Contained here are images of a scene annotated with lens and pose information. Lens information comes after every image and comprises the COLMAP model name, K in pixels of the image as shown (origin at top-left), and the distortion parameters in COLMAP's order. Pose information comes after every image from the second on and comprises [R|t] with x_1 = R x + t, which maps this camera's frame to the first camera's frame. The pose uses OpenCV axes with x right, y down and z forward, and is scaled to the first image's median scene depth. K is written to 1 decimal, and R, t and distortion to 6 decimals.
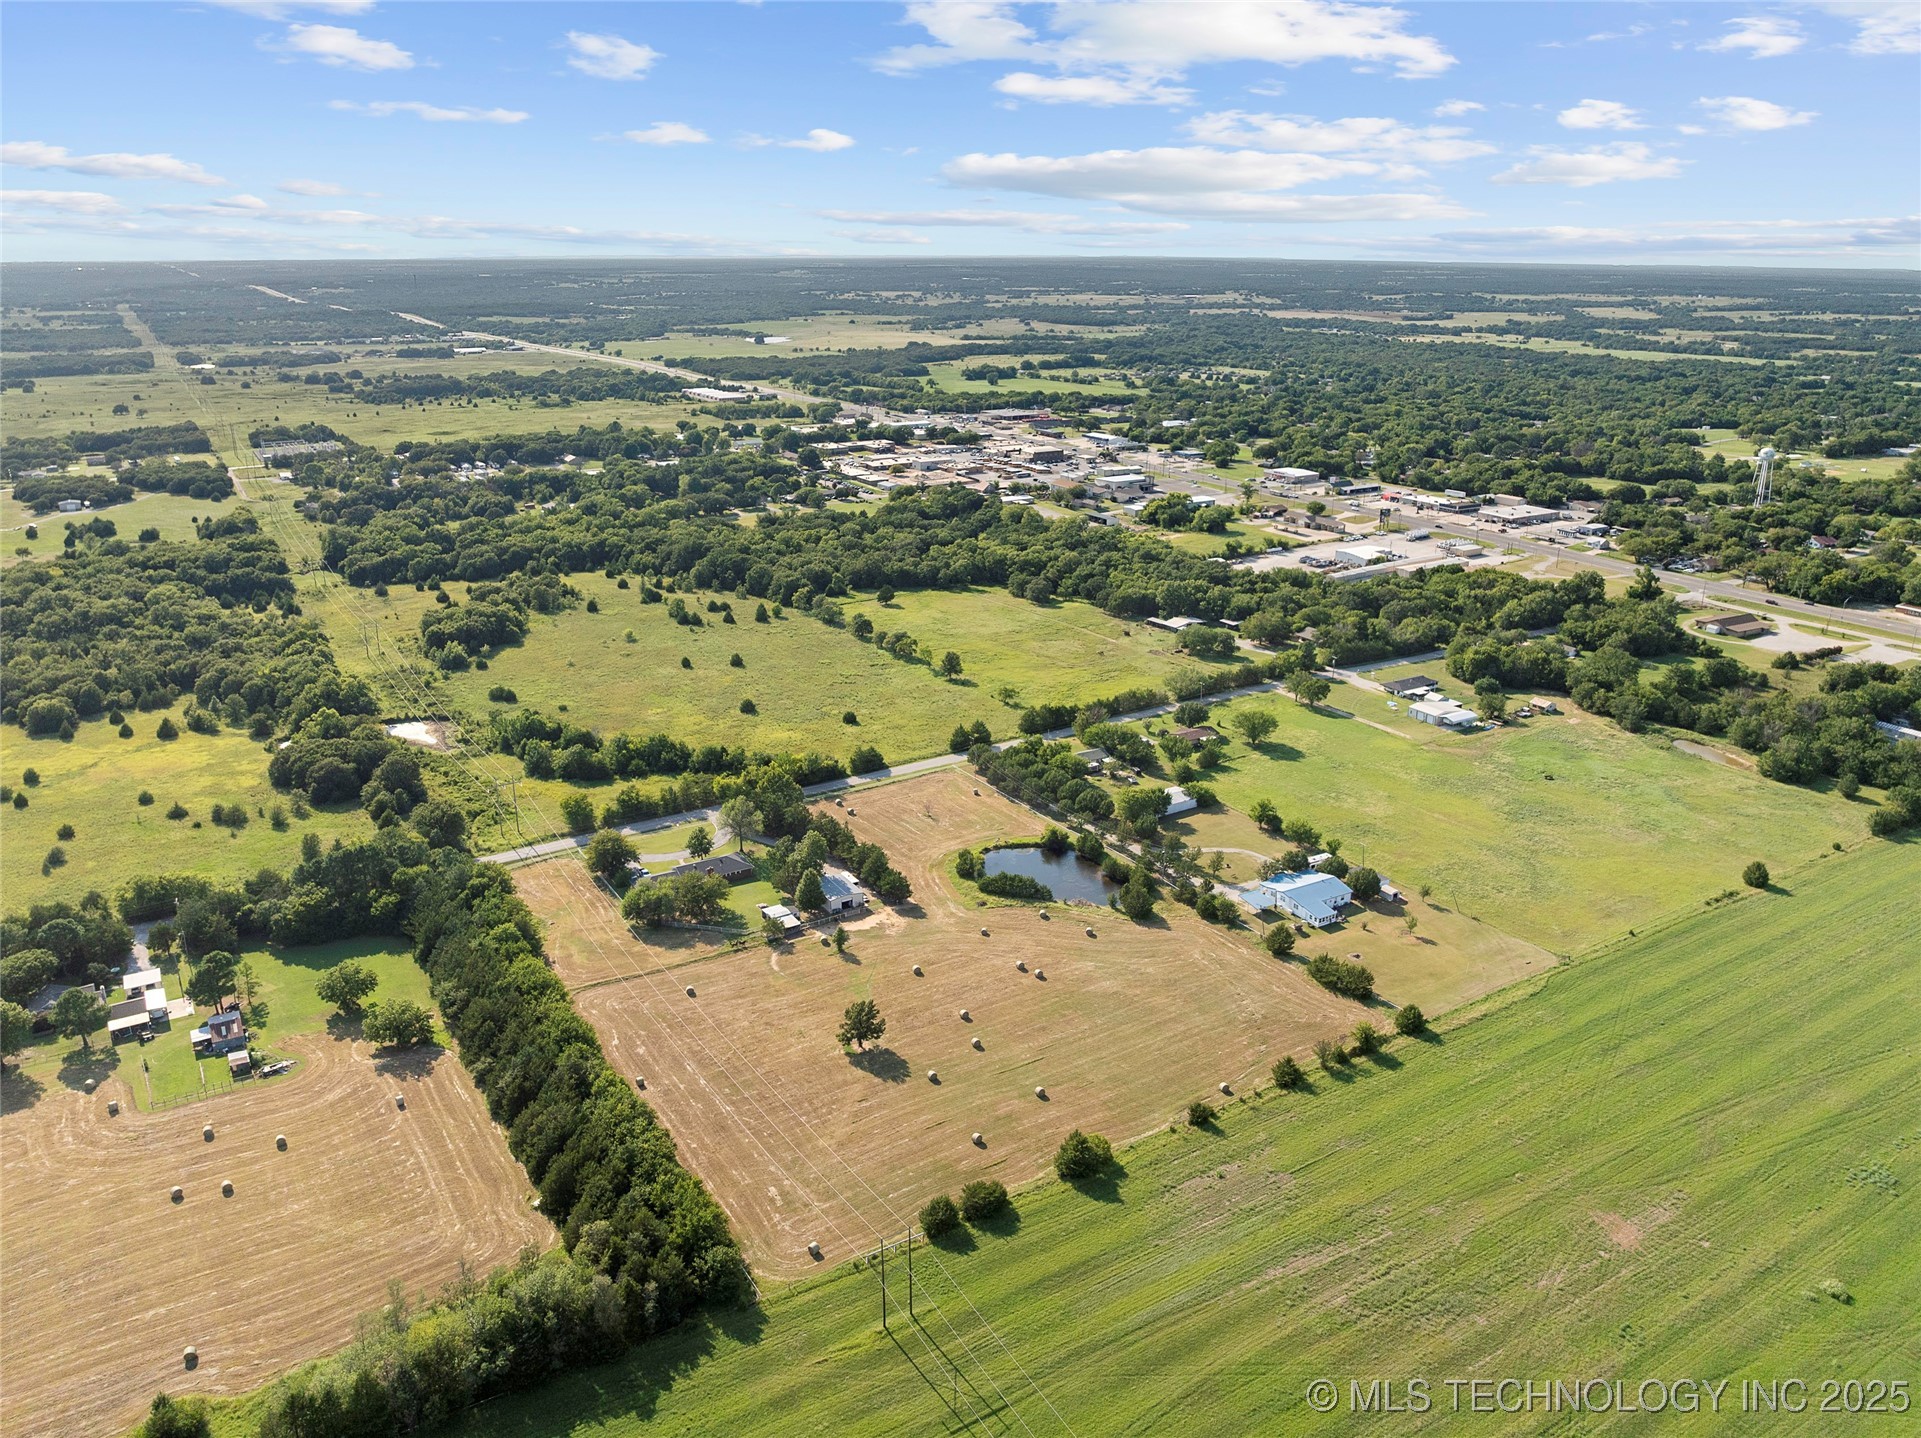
lens RADIAL K [[1361.7, 0, 957.8], [0, 1361.7, 690.3], [0, 0, 1]] dist [-0.000120, 0.000033]
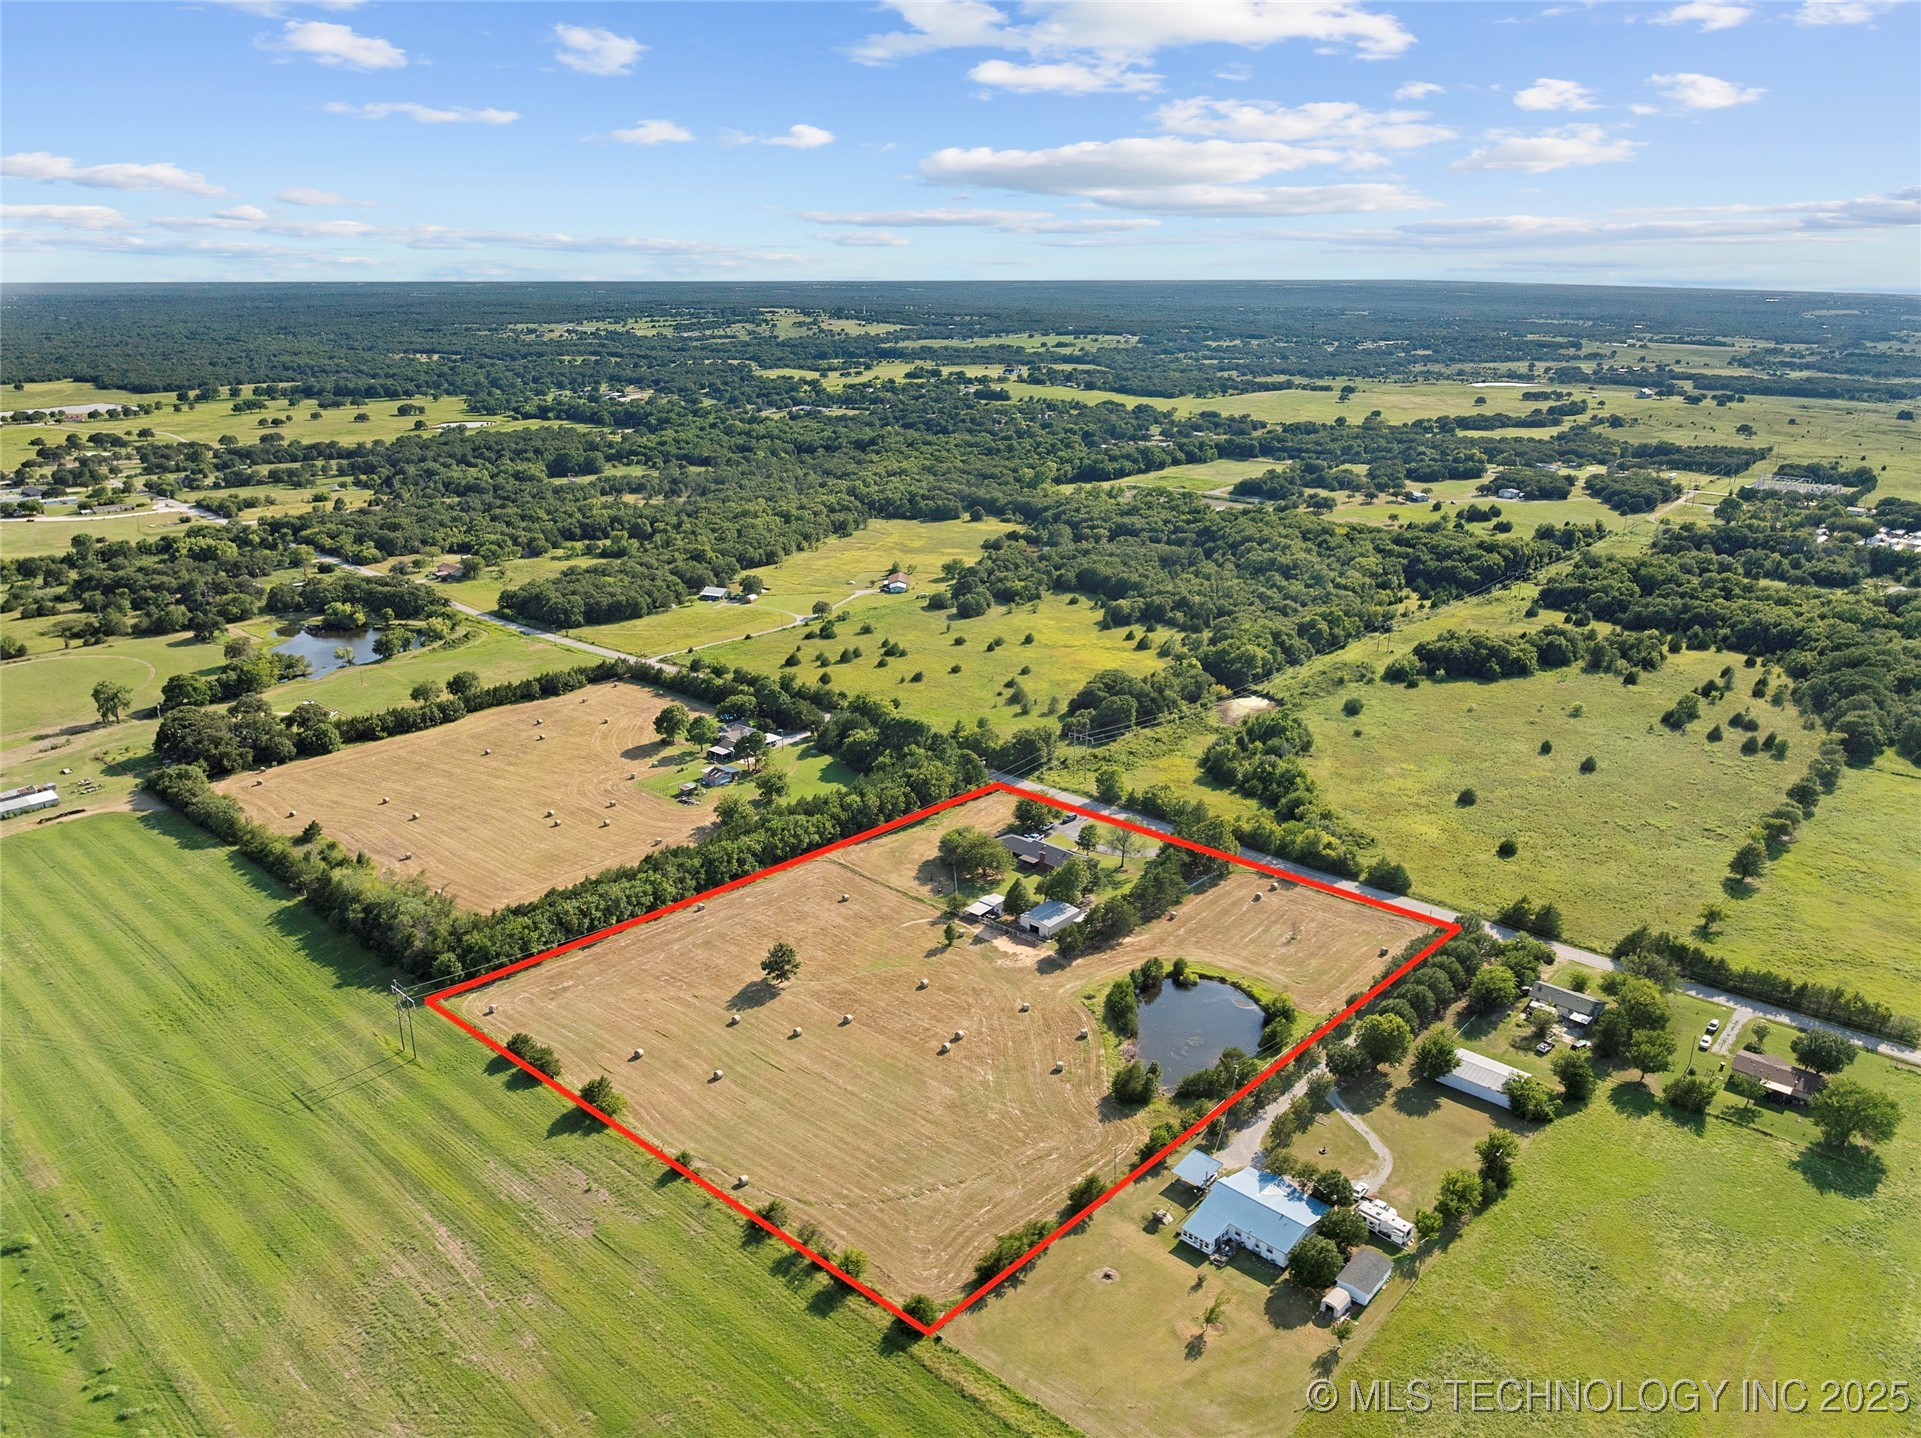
lens RADIAL K [[1299.1, 0, 960.5], [0, 1299.1, 719.0], [0, 0, 1]] dist [0.000596, 0.000431]
pose [[0.336916, 0.319412, -0.885700, 0.672950], [-0.306644, 0.926634, 0.217528, -0.169807], [0.890200, 0.198306, 0.410144, 0.520140]]
